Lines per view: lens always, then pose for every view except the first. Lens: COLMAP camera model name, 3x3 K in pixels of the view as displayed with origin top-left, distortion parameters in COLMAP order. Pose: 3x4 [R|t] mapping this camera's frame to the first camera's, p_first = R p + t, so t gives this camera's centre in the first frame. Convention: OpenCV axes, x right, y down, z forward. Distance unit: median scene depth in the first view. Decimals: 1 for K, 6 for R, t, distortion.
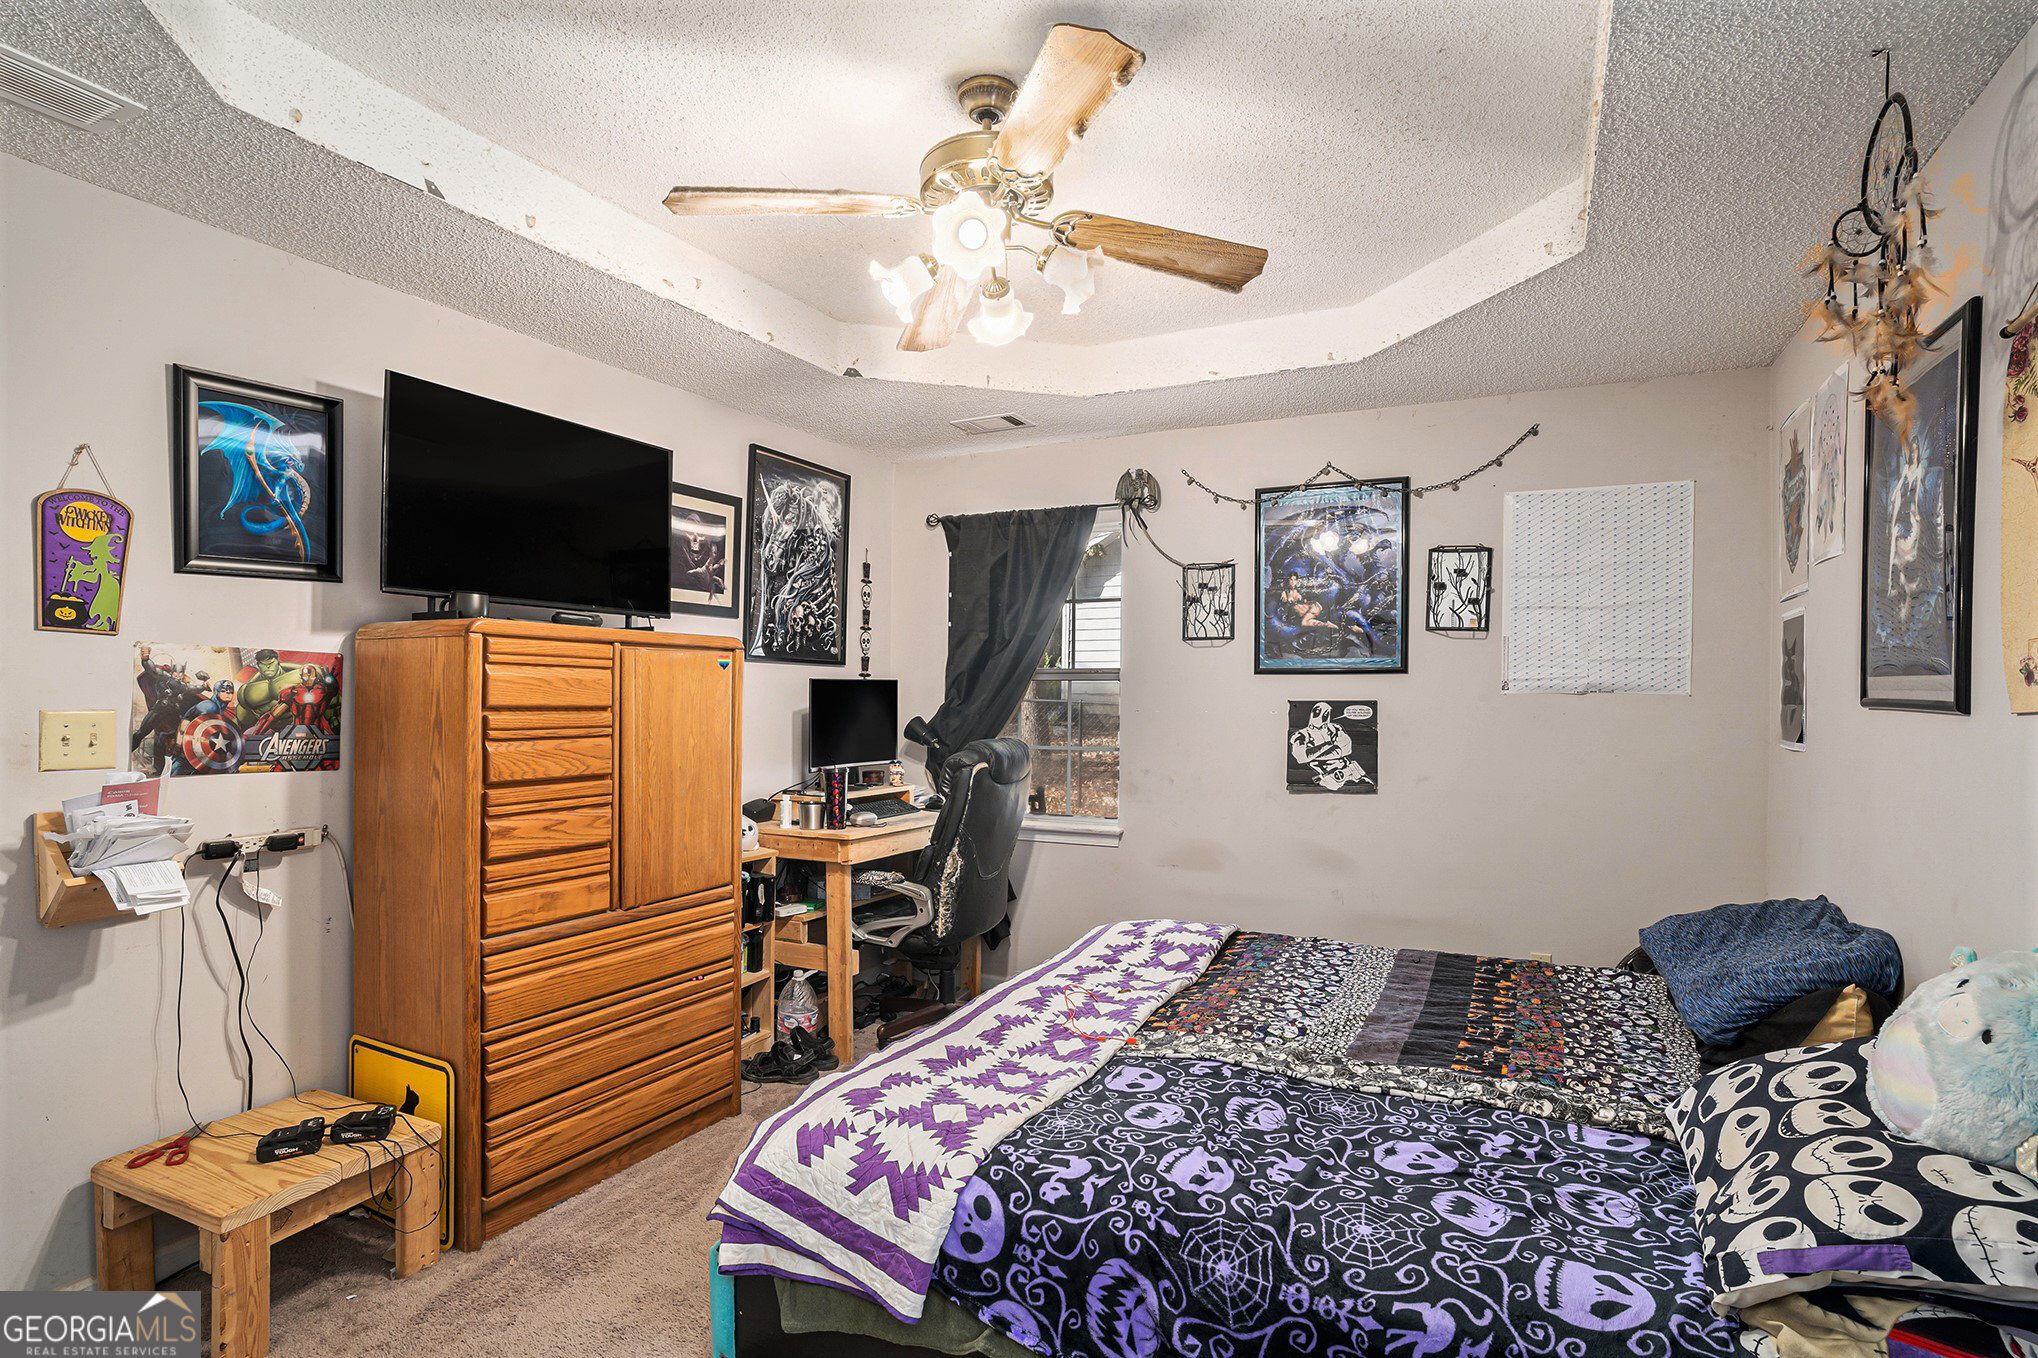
lens RADIAL K [[1039.2, 0, 1019.0], [0, 1039.2, 679.0], [0, 0, 1]] dist [-0.096791, 0.048701]
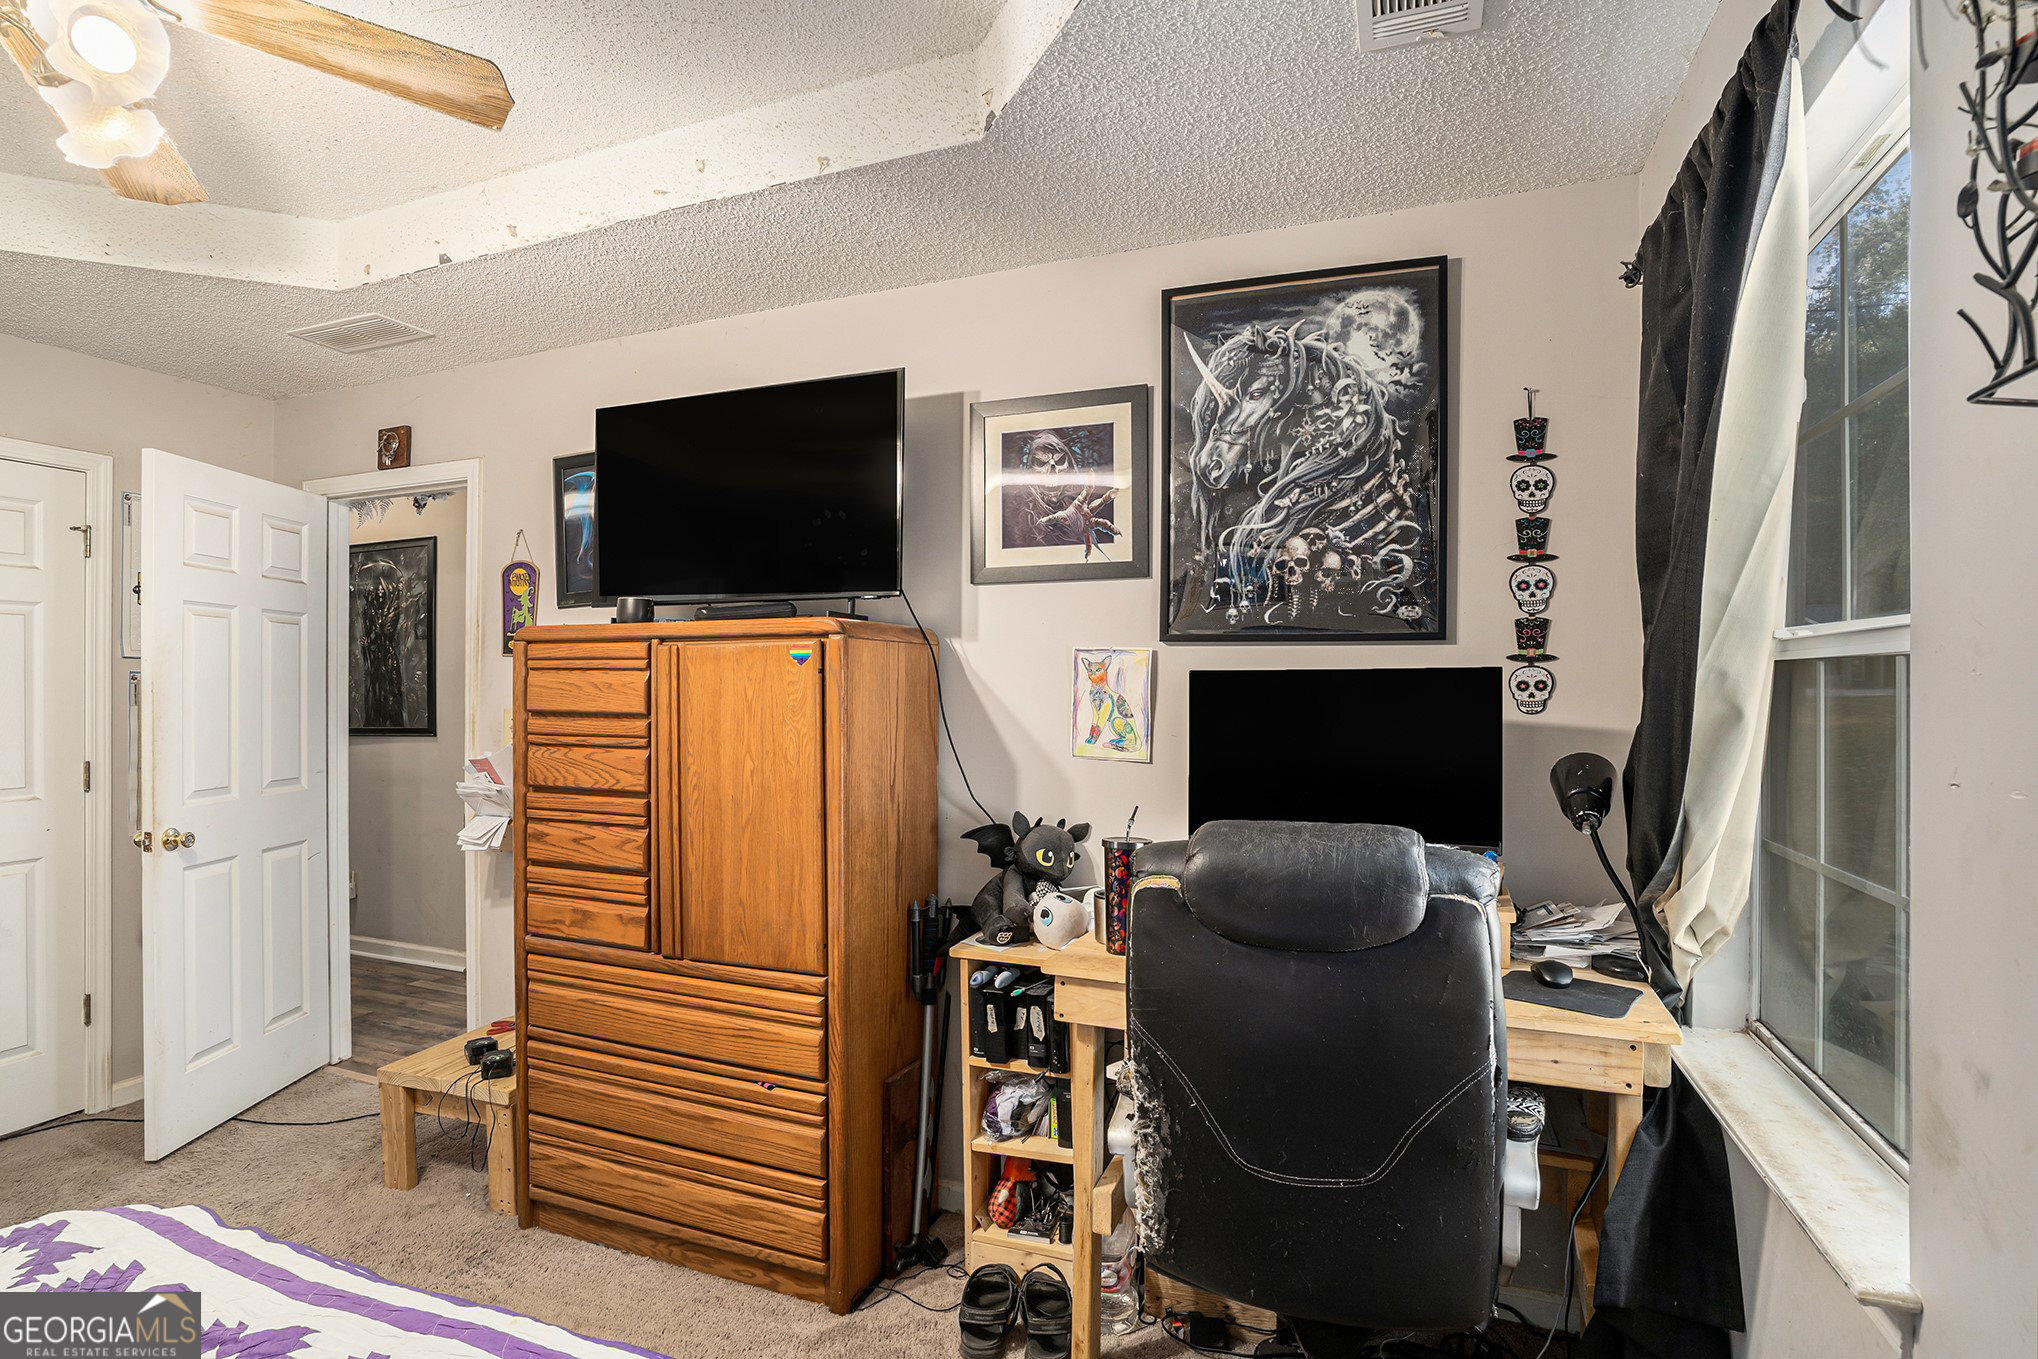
lens RADIAL K [[1039.2, 0, 1019.0], [0, 1039.2, 679.5], [0, 0, 1]] dist [-0.096791, 0.048701]
pose [[0.087856, -0.014262, -0.996031, 0.336652], [0.015540, 0.999795, -0.012946, 0.009520], [0.996012, -0.014341, 0.088059, 0.855493]]
